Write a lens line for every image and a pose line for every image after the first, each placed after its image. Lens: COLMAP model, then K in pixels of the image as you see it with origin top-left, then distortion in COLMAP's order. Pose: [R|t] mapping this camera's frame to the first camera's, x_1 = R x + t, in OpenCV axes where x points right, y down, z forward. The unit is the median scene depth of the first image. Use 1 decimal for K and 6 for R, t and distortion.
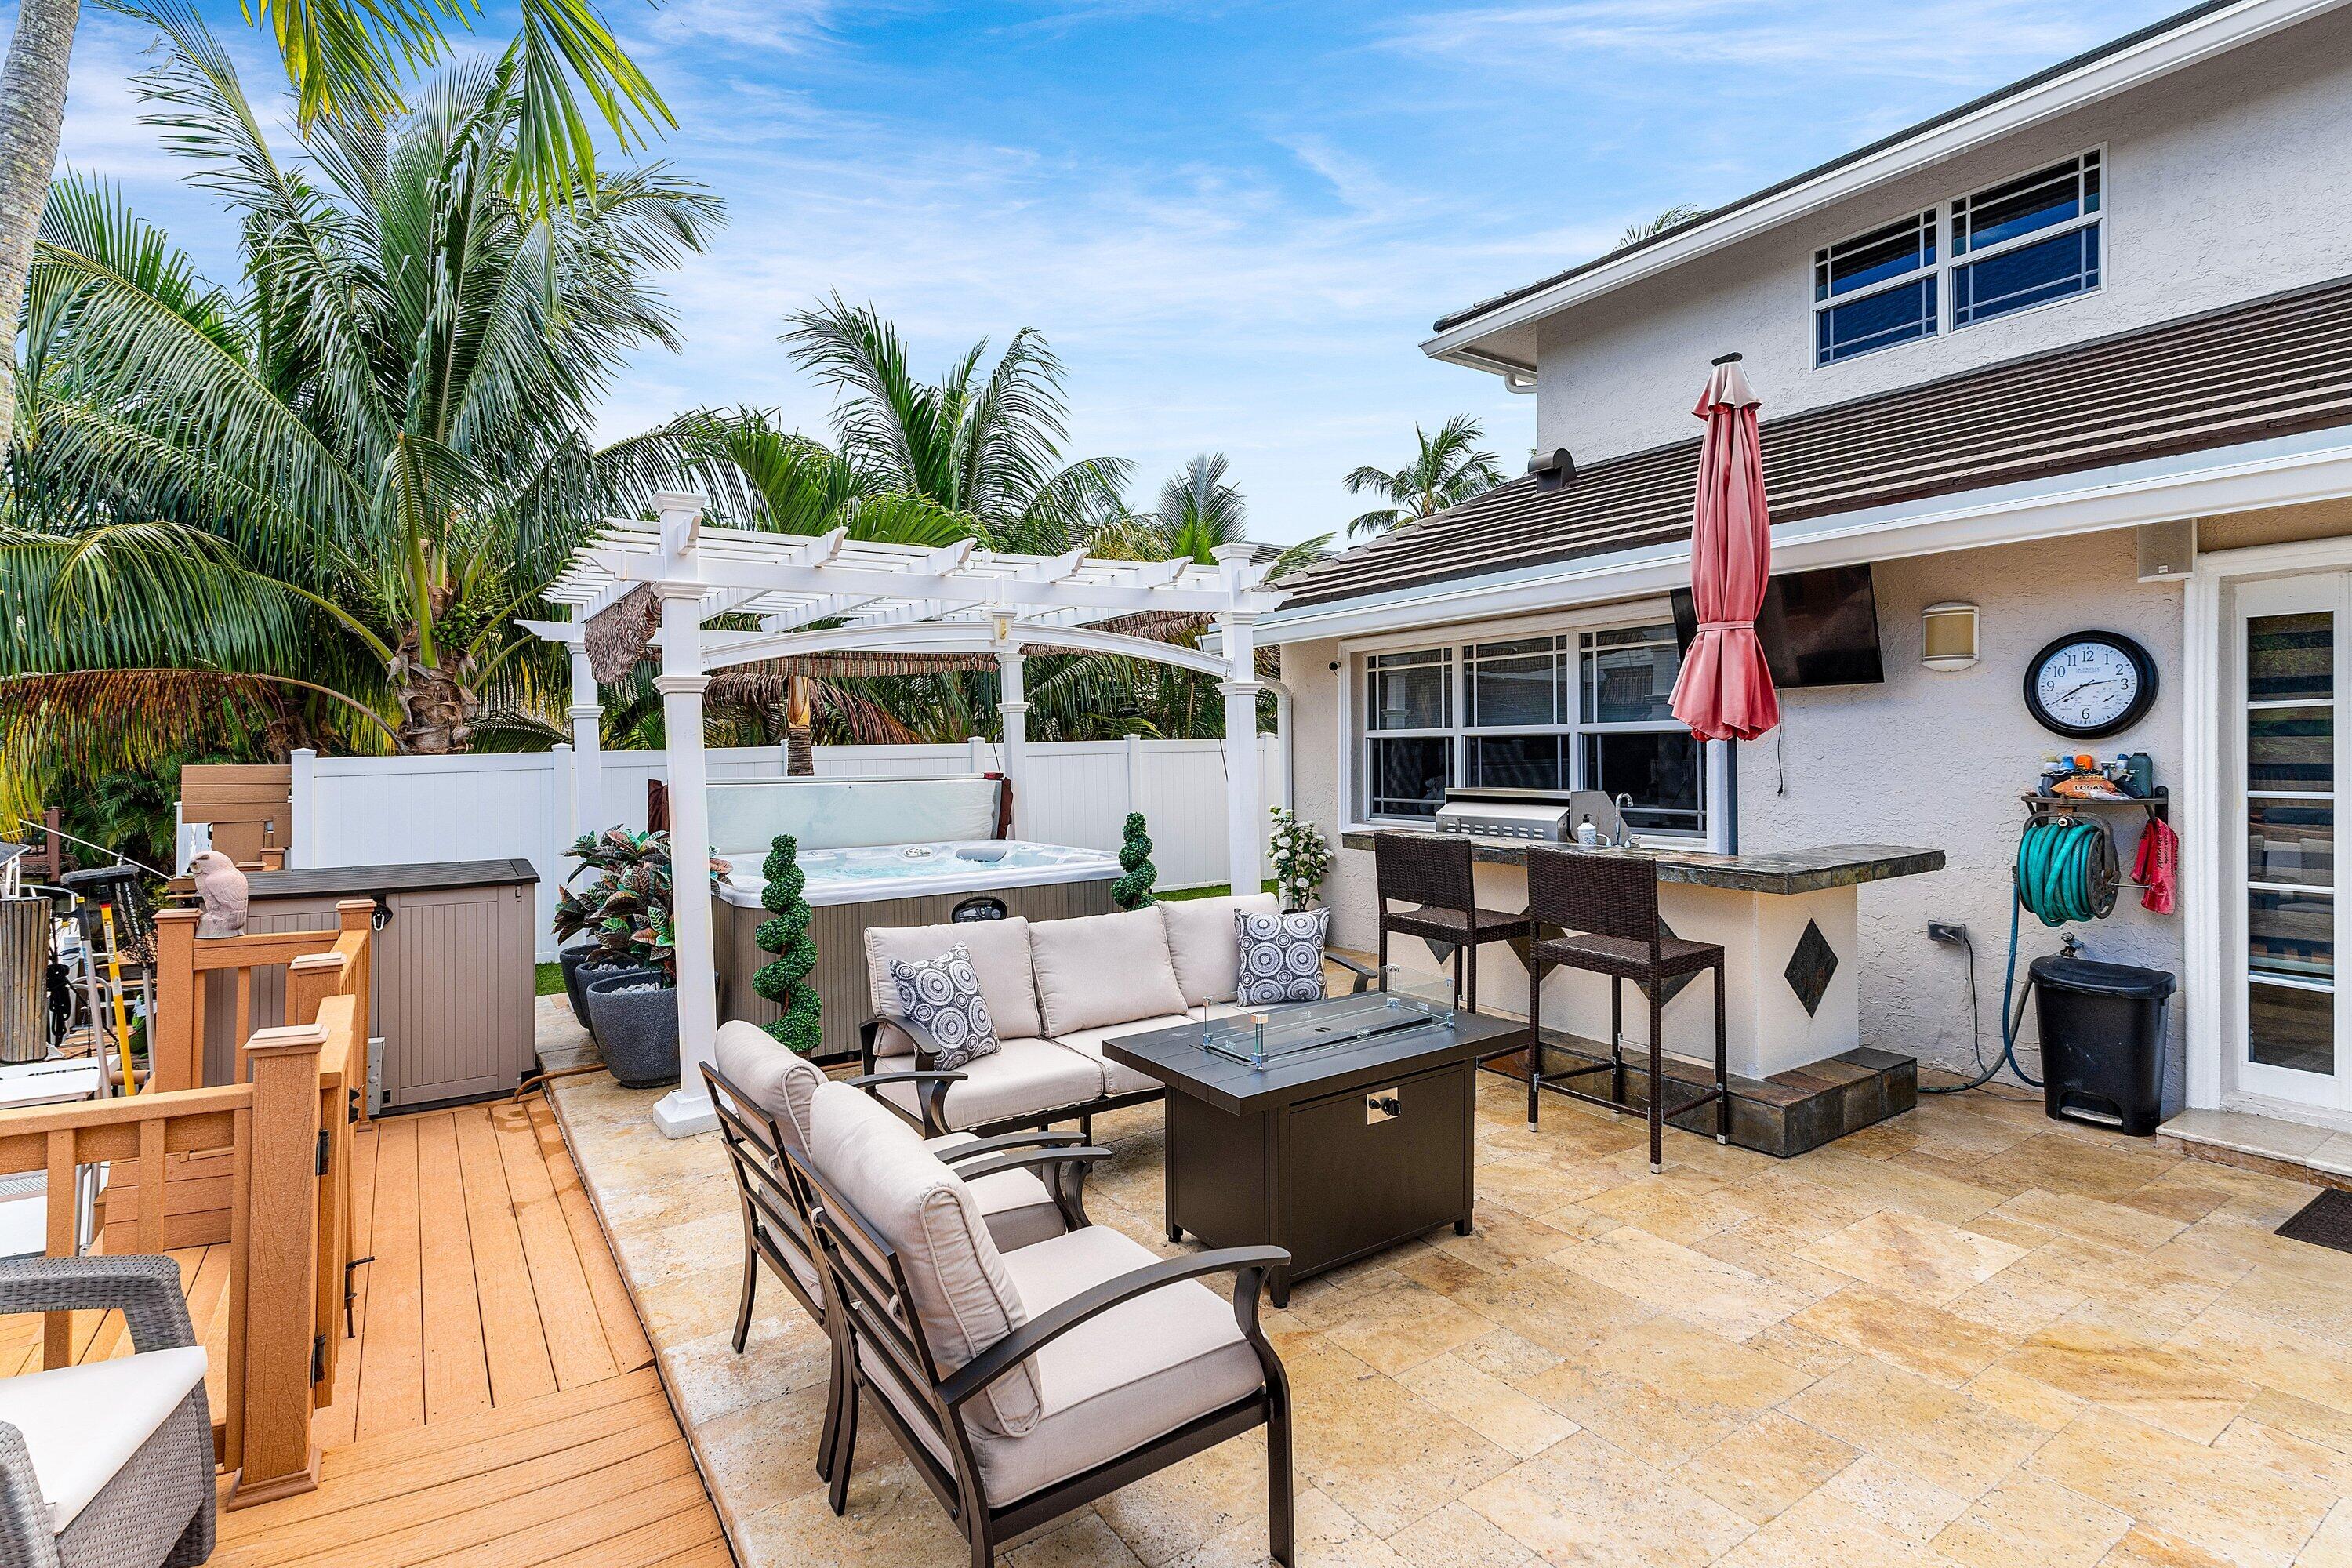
lens RADIAL K [[1212.4, 0, 1175.2], [0, 1212.4, 759.9], [0, 0, 1]] dist [-0.000298, 0.000375]
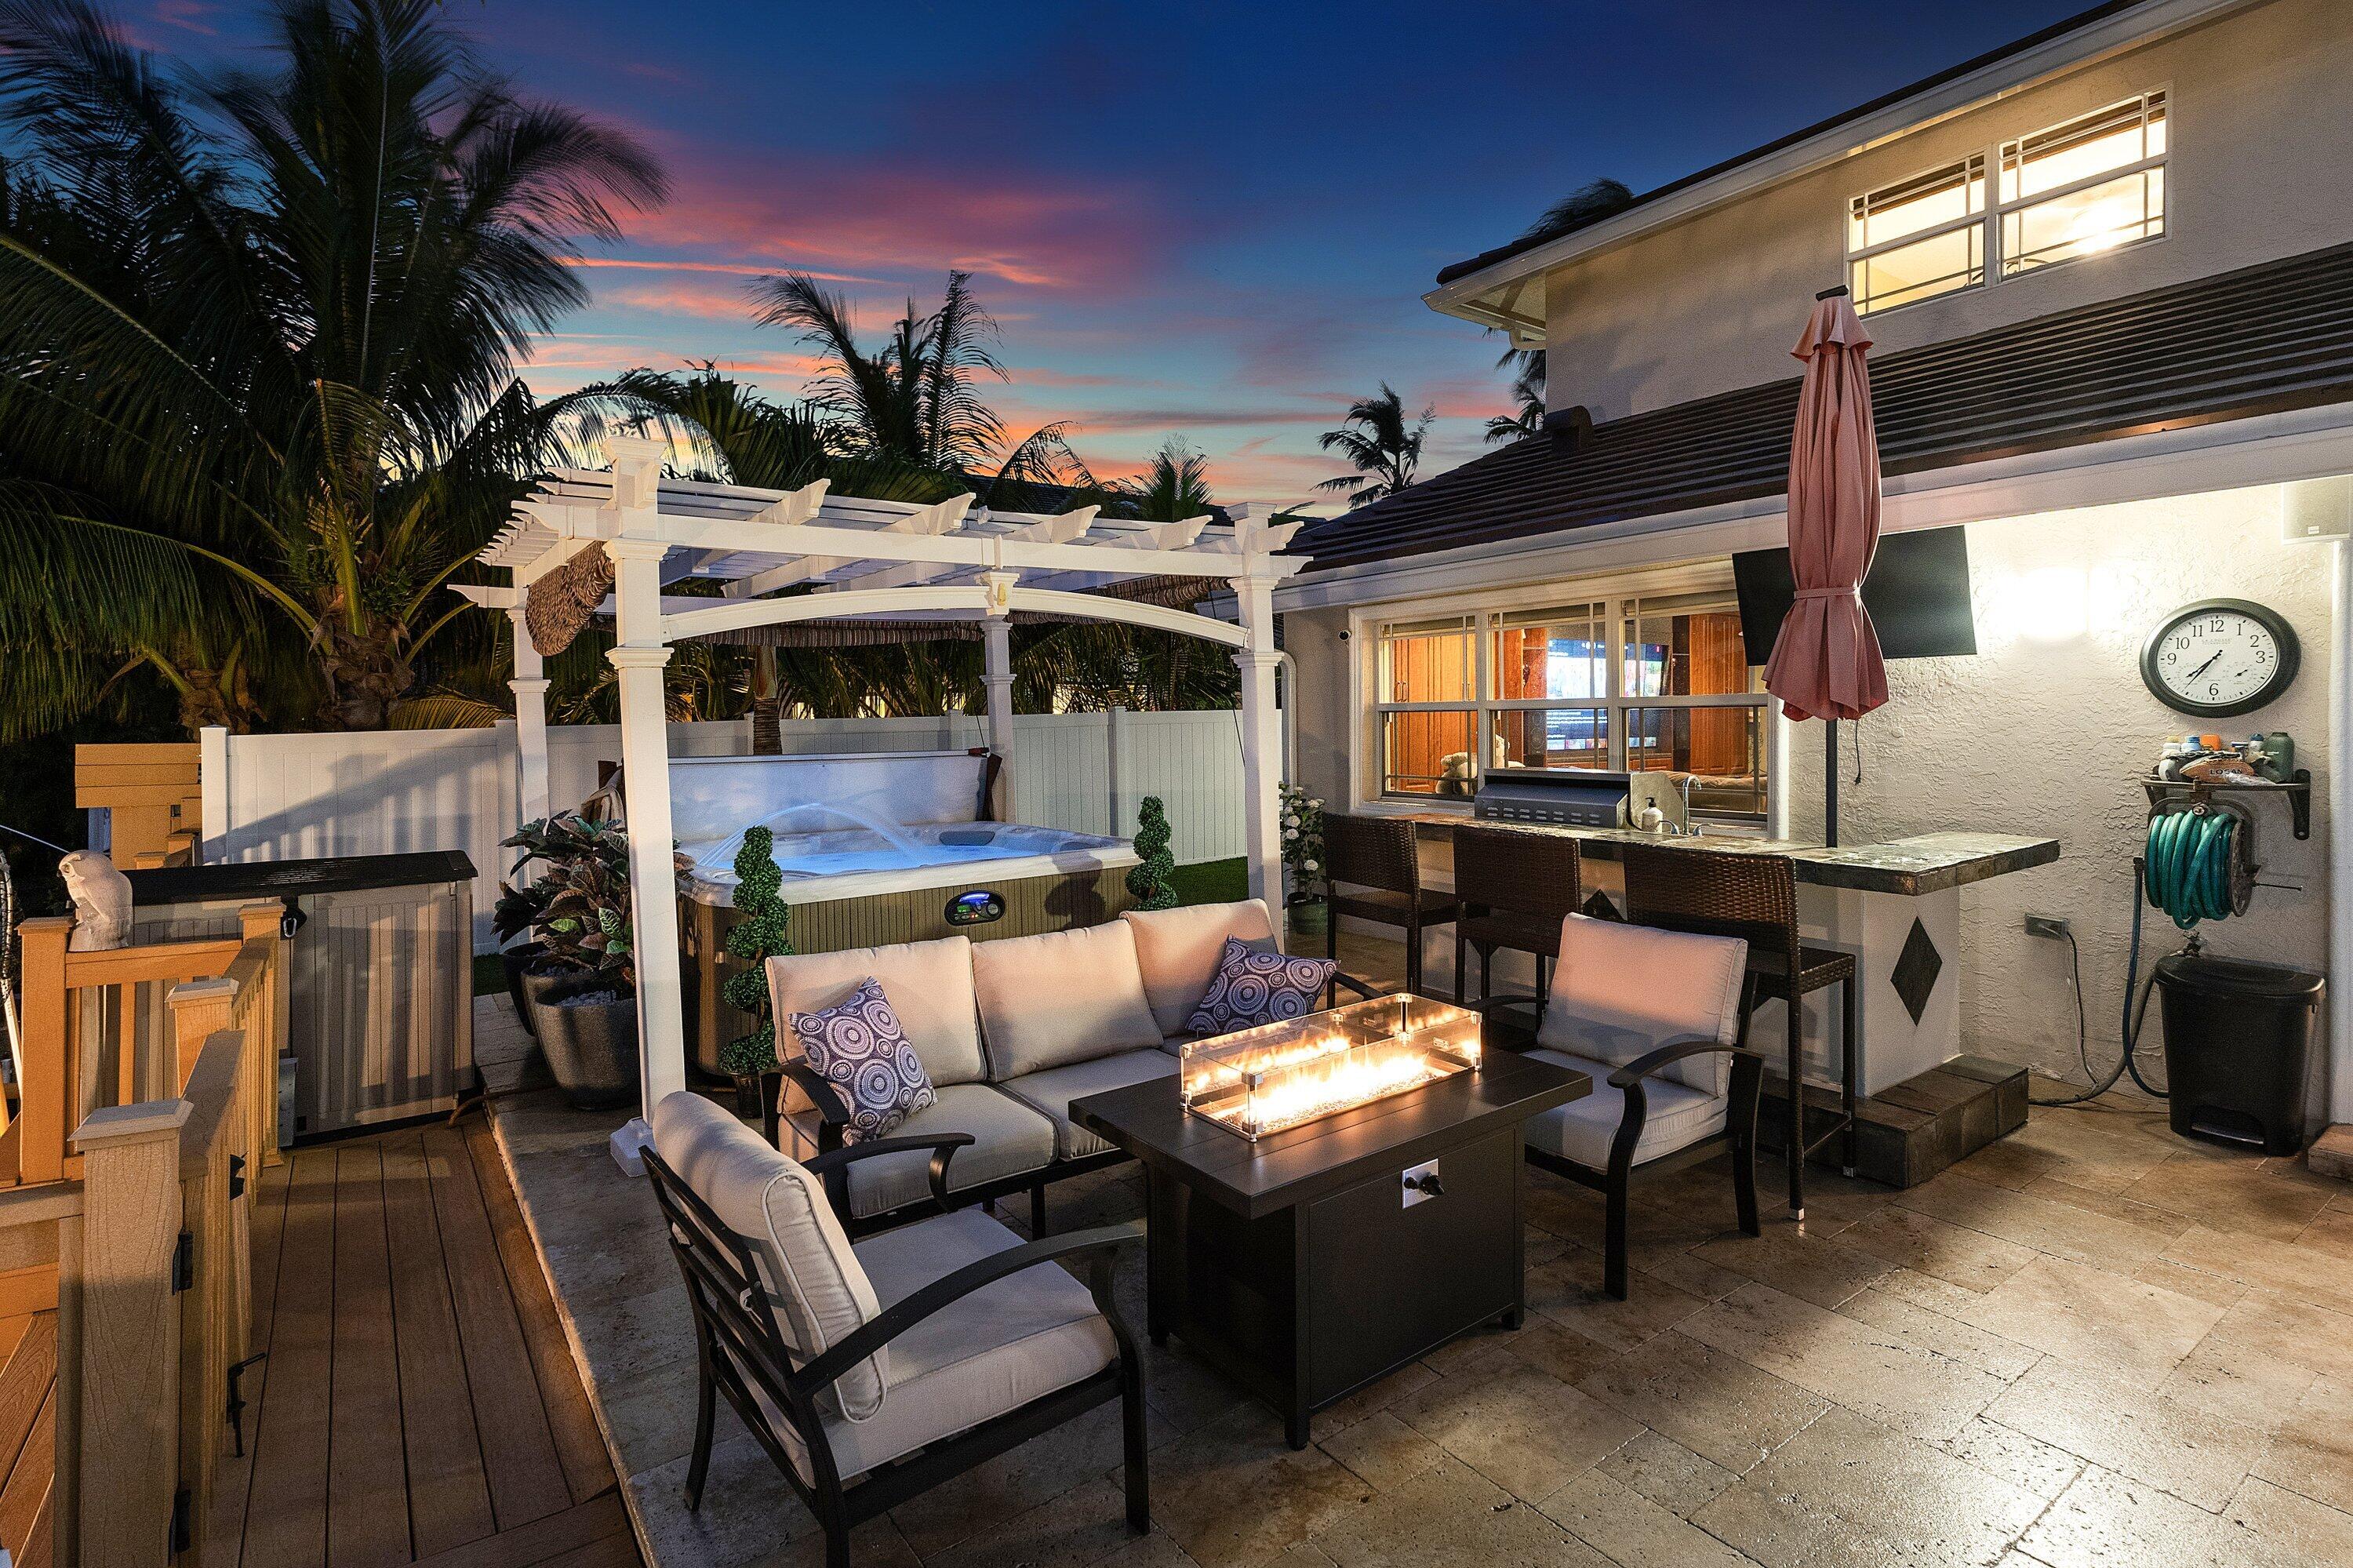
lens RADIAL K [[1199.3, 0, 1188.1], [0, 1199.3, 736.5], [0, 0, 1]] dist [-0.000987, -0.000473]
pose [[0.998901, -0.004390, 0.046667, -0.051917], [0.003914, 0.999939, 0.010288, -0.012772], [-0.046709, -0.010094, 0.998858, 0.116182]]
